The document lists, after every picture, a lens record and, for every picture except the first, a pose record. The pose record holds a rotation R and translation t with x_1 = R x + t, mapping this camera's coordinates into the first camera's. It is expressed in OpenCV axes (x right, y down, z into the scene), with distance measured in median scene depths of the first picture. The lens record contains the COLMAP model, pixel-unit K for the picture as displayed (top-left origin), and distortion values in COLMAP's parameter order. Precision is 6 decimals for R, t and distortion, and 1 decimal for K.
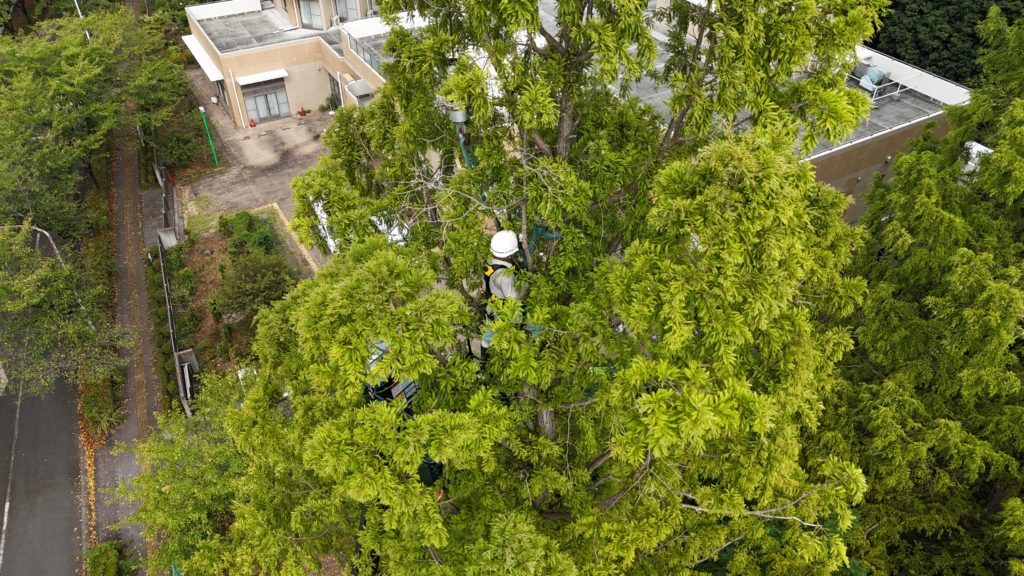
lens RADIAL K [[749.9, 0, 515.6], [0, 749.9, 286.9], [0, 0, 1]] dist [0.077835, -0.058292]
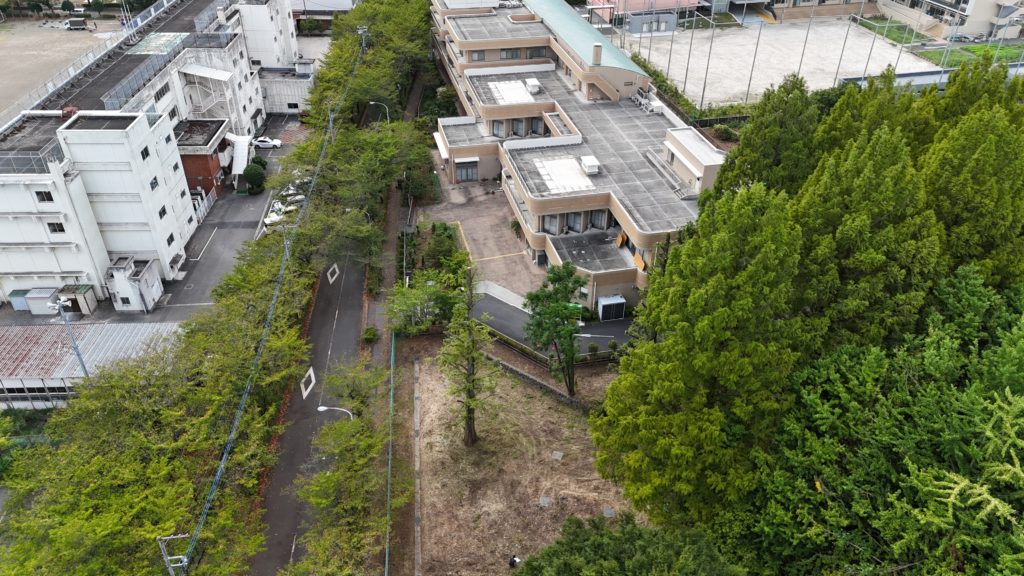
lens RADIAL K [[749.3, 0, 518.0], [0, 749.3, 286.0], [0, 0, 1]] dist [0.081245, -0.065534]
pose [[0.954498, 0.168148, -0.246294, 0.321451], [-0.191025, 0.978943, -0.071969, 0.155711], [0.229006, 0.115743, 0.966519, -0.798473]]
